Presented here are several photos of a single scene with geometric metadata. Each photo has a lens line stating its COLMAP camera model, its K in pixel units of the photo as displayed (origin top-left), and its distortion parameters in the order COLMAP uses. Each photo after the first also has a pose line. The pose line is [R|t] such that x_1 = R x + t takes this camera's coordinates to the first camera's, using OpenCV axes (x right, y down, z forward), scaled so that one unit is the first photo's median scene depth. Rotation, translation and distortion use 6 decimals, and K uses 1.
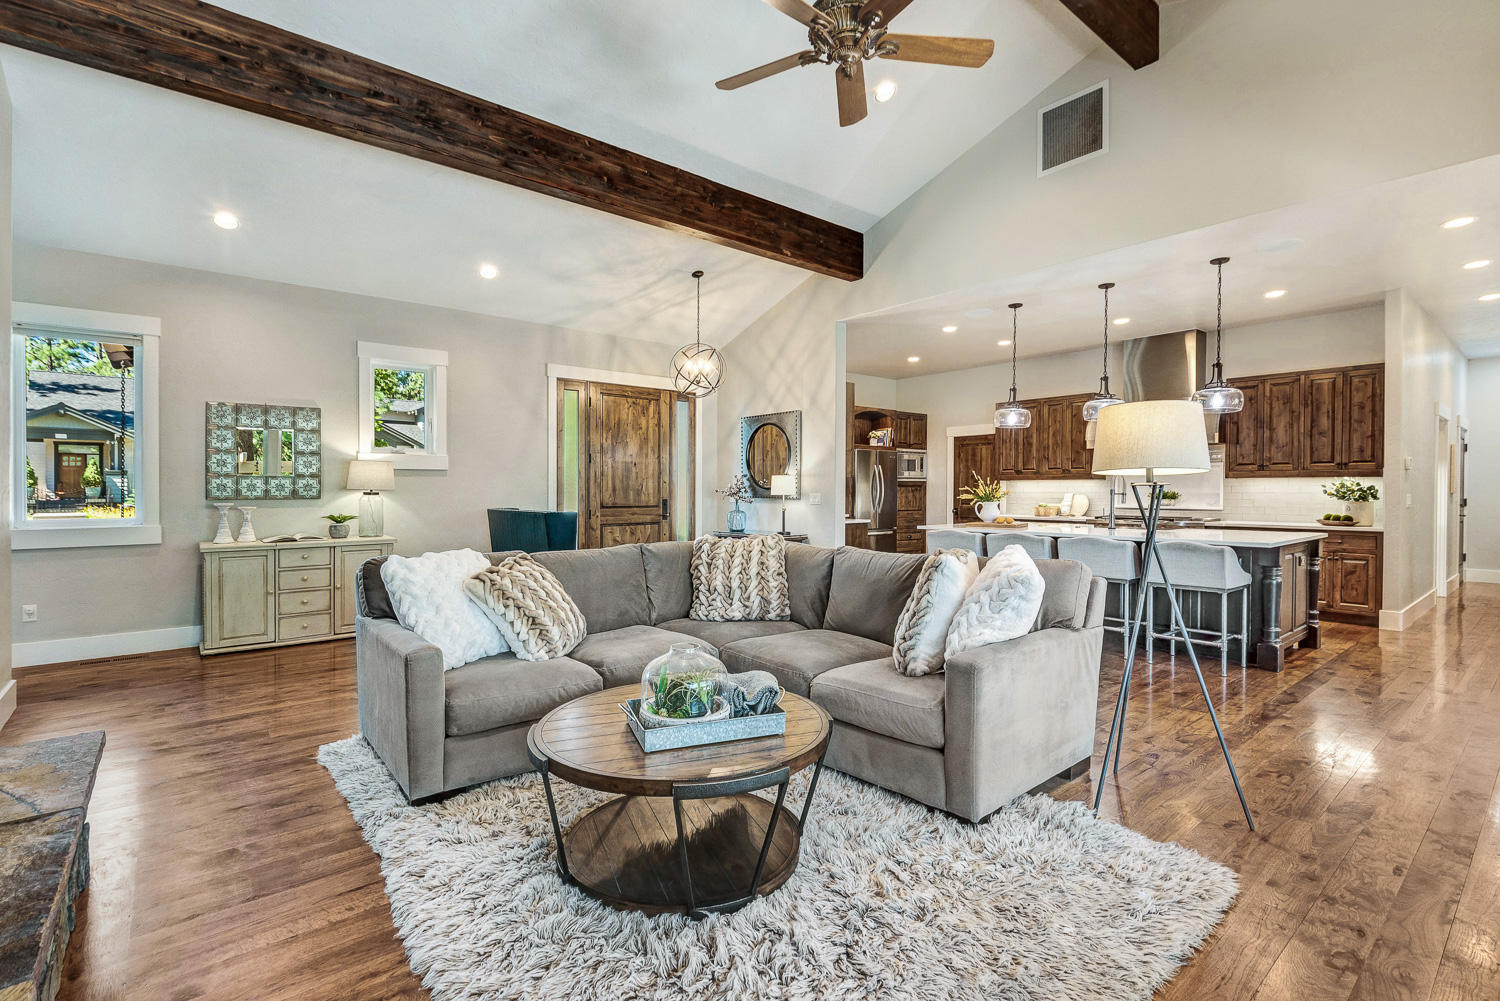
lens RADIAL K [[690.3, 0, 742.1], [0, 690.3, 495.6], [0, 0, 1]] dist [0.011538, -0.010201]
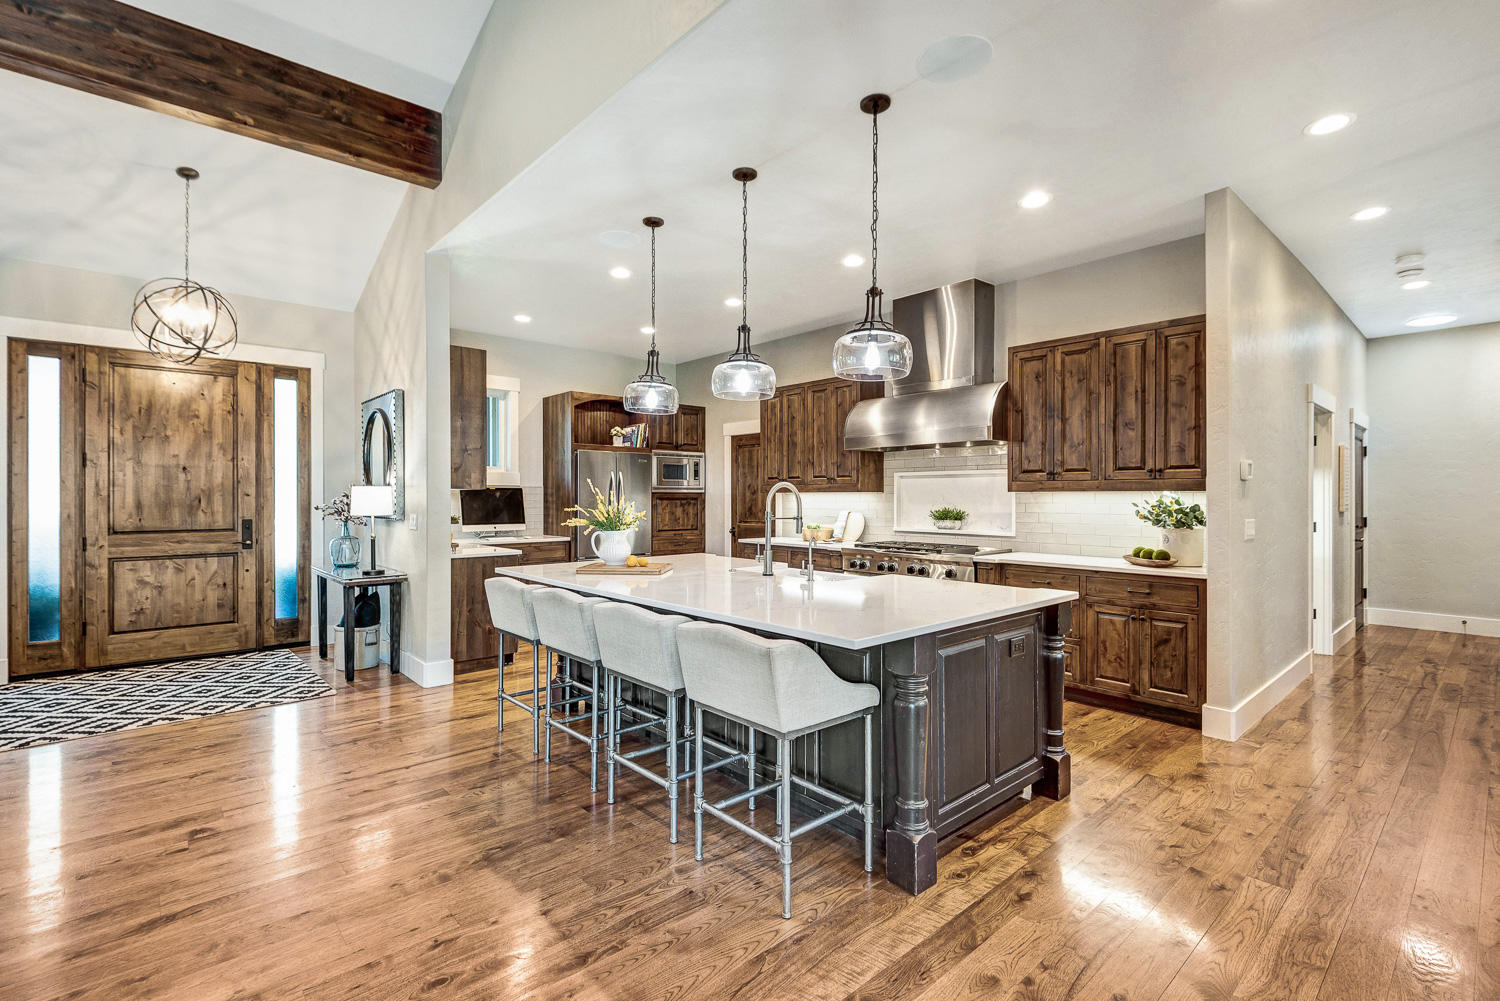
lens RADIAL K [[690.3, 0, 726.3], [0, 690.3, 492.4], [0, 0, 1]] dist [0.011538, -0.010201]
pose [[0.999338, 0.001558, 0.036337, 0.423305], [-0.001000, 0.999881, -0.015368, -0.014486], [-0.036356, 0.015321, 0.999221, 0.350296]]
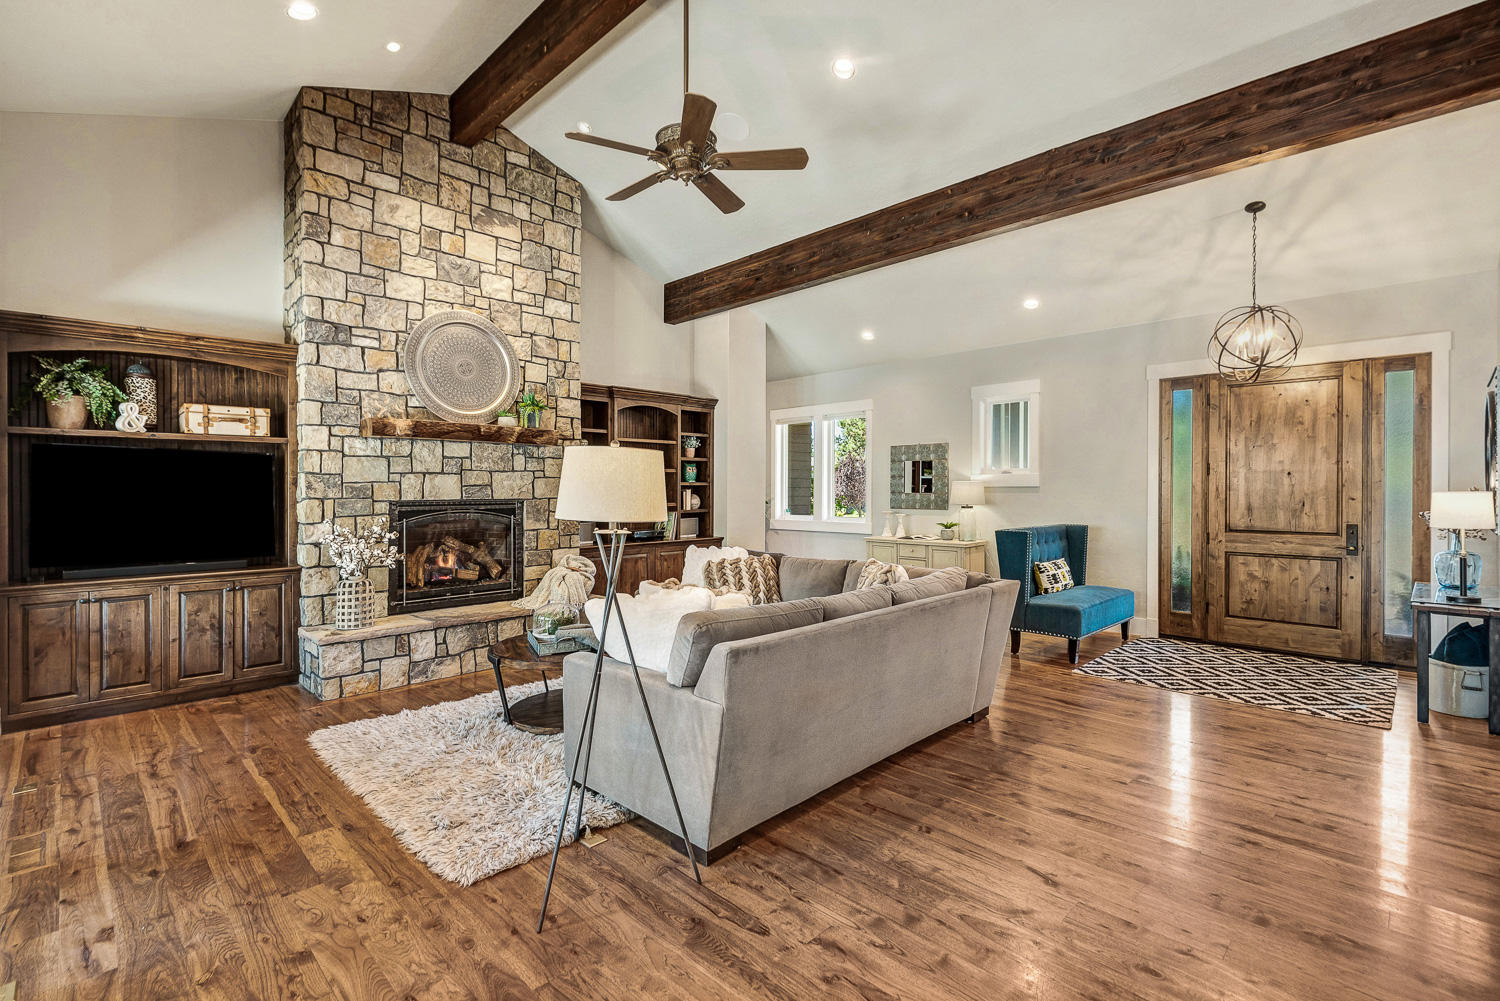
lens RADIAL K [[690.3, 0, 754.0], [0, 690.3, 482.9], [0, 0, 1]] dist [0.011538, -0.010201]
pose [[0.107470, -0.005367, -0.994194, 0.602587], [-0.008509, 0.999944, -0.006318, -0.031562], [0.994172, 0.009138, 0.107418, 0.430045]]
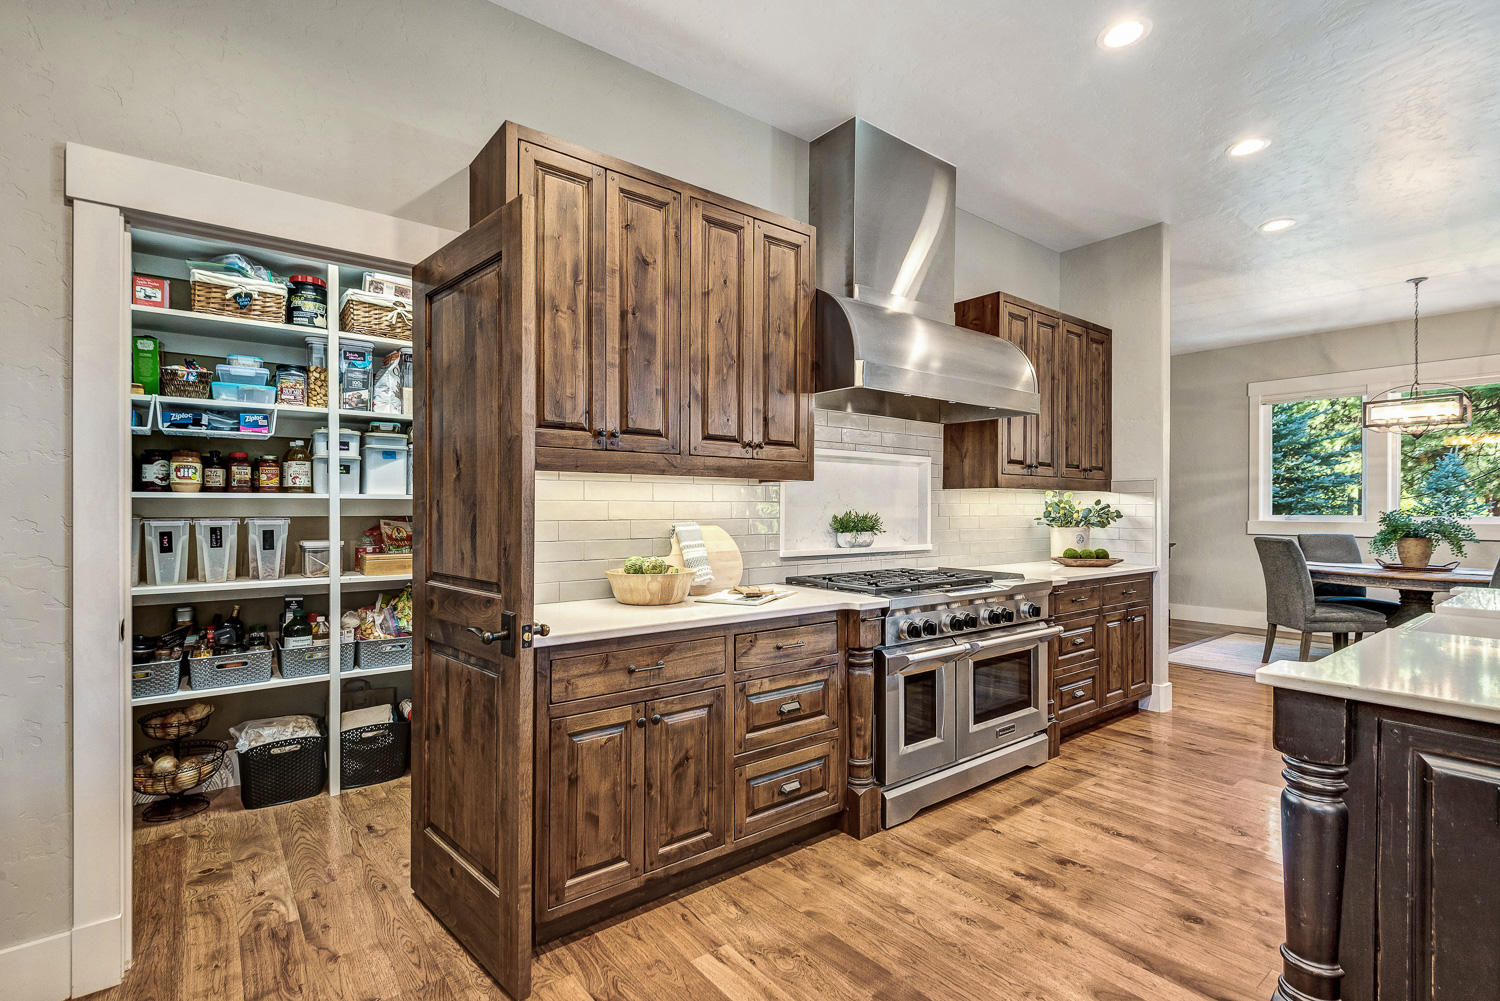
lens RADIAL K [[690.3, 0, 733.3], [0, 690.3, 514.1], [0, 0, 1]] dist [0.011538, -0.010201]
pose [[0.025955, -0.008157, 0.999630, 0.201437], [0.007047, 0.999943, 0.007977, -0.011716], [-0.999638, 0.006837, 0.026011, 1.265749]]
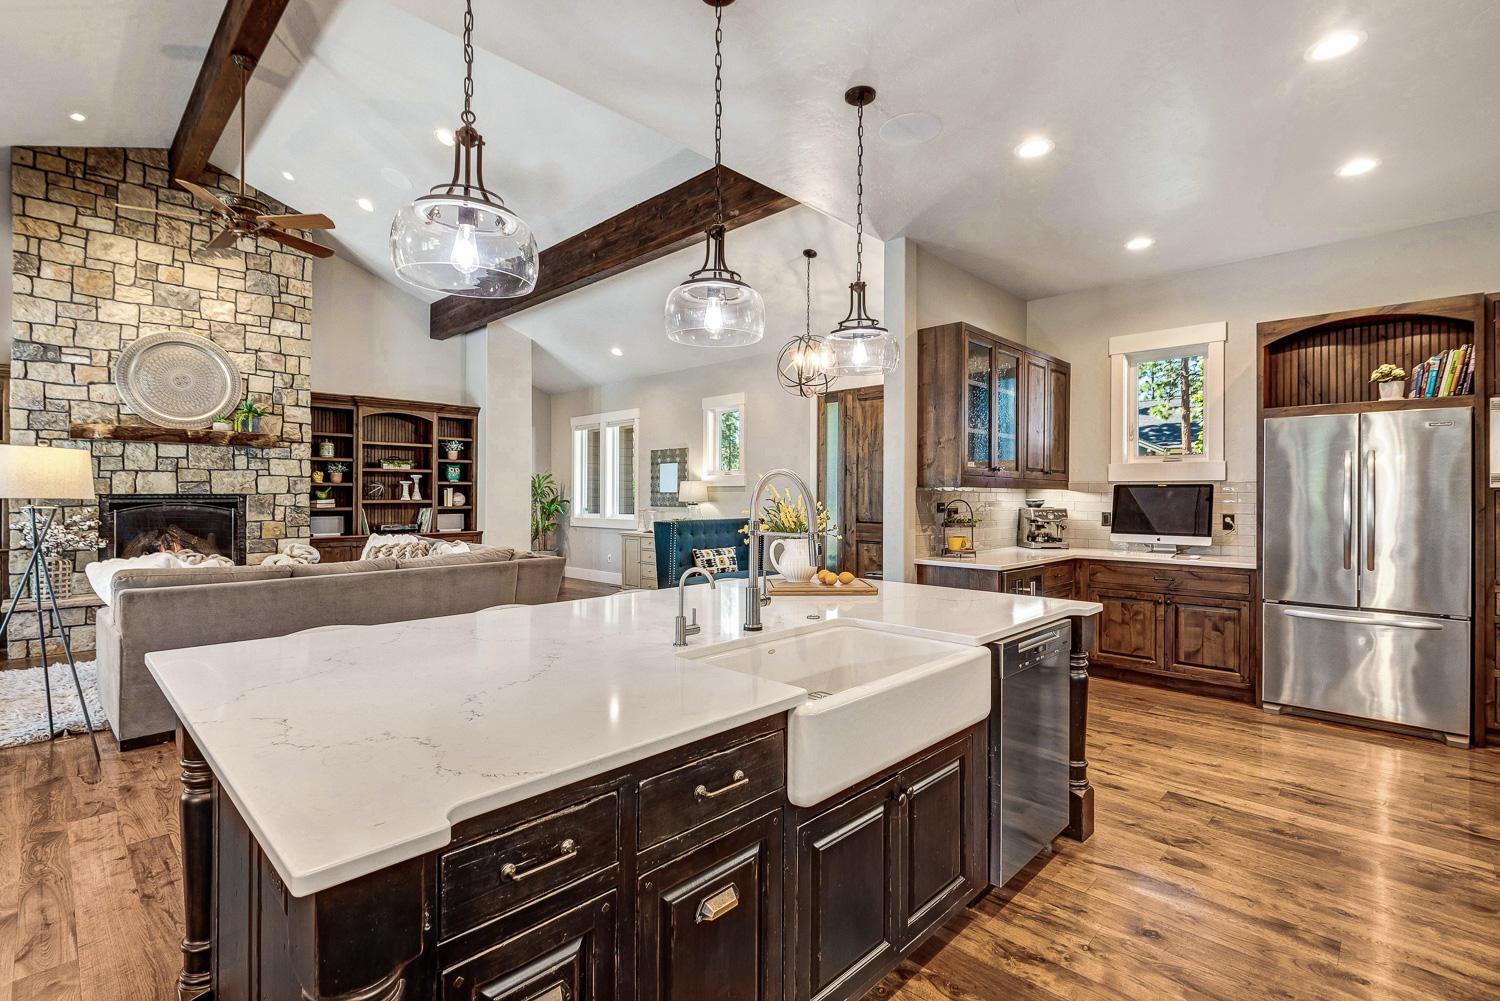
lens RADIAL K [[690.3, 0, 748.4], [0, 690.3, 483.4], [0, 0, 1]] dist [0.011538, -0.010201]
pose [[0.118303, -0.012898, -0.992894, 0.795498], [-0.010422, 0.999844, -0.014230, -0.022692], [0.992923, 0.012031, 0.118150, 0.852164]]
